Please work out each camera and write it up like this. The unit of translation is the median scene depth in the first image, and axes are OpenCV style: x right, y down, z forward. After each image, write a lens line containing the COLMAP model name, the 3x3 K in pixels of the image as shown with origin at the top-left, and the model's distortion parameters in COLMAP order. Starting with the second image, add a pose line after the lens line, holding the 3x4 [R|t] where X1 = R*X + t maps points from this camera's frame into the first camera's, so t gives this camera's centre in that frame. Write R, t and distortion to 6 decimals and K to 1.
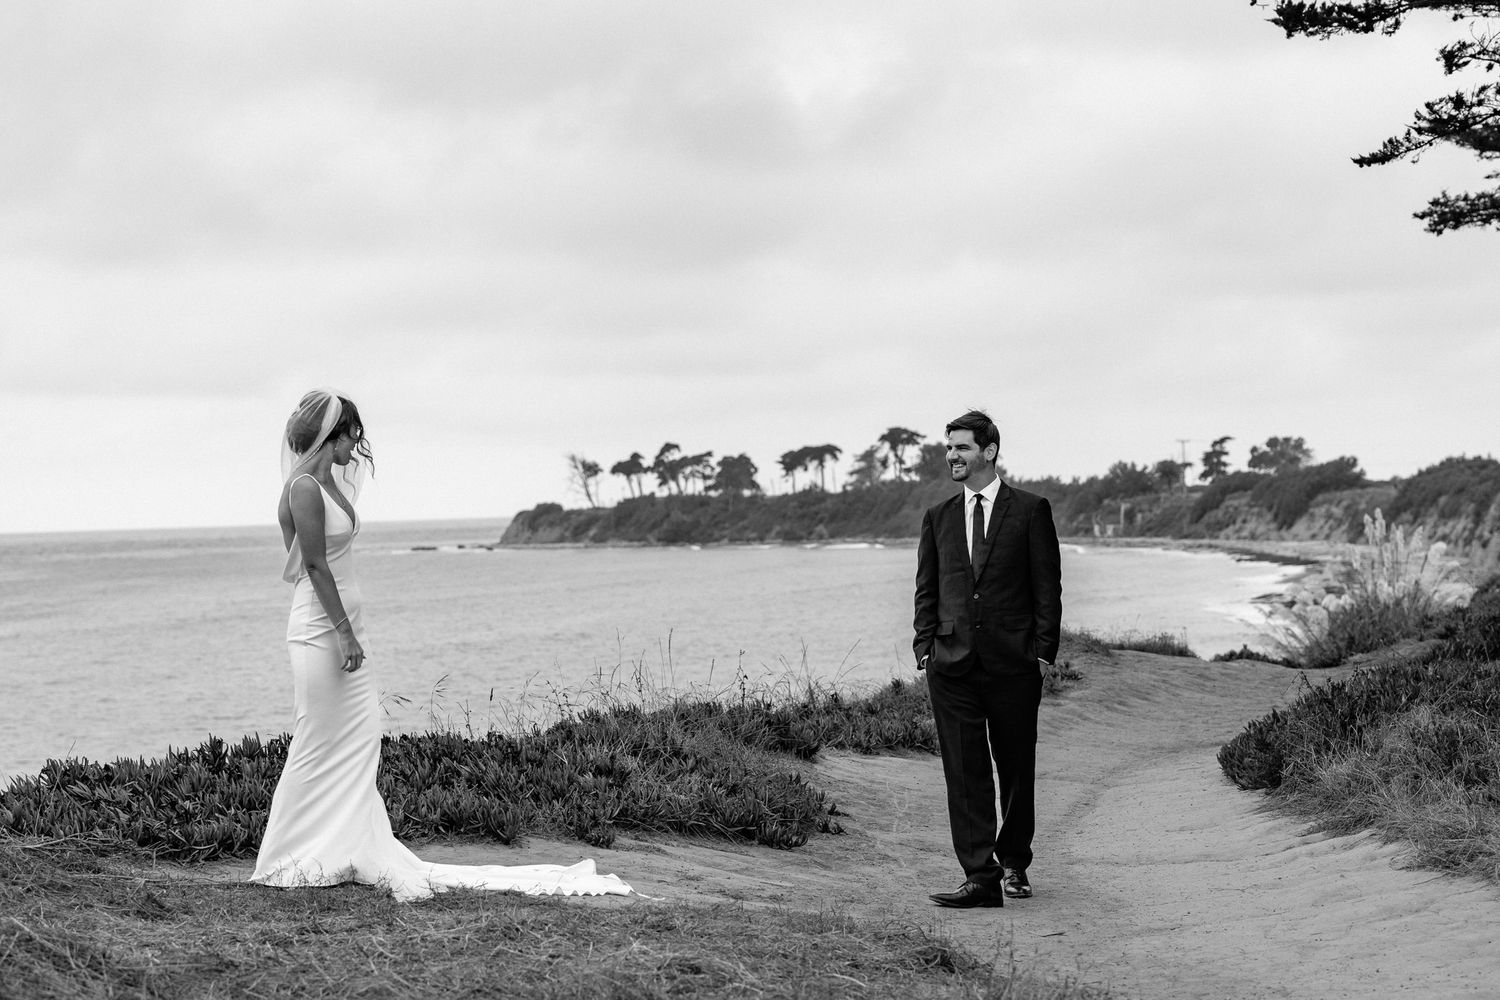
lens RADIAL K [[3027.9, 0, 750.0], [0, 3027.9, 500.0], [0, 0, 1]] dist [0.031245, -0.104708]
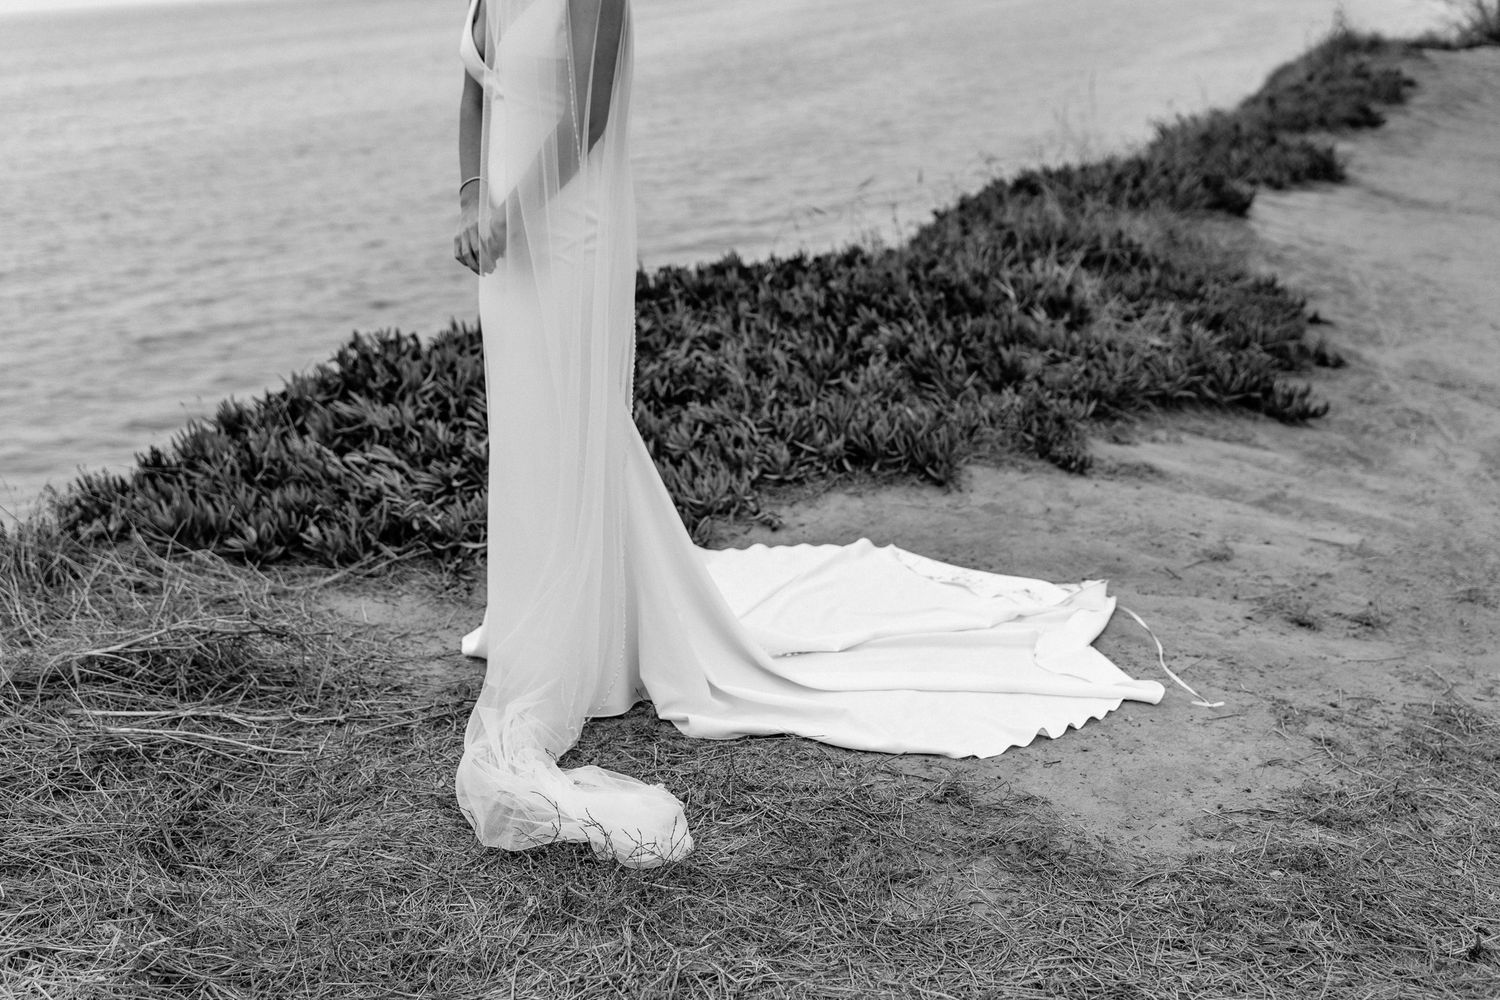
lens RADIAL K [[1614.8, 0, 750.0], [0, 1614.8, 500.0], [0, 0, 1]] dist [0.002893, 0.011447]
pose [[0.981657, 0.029114, -0.188420, -0.044674], [0.034376, 0.945047, 0.325121, -0.005162], [0.187531, -0.325635, 0.926711, 0.544120]]
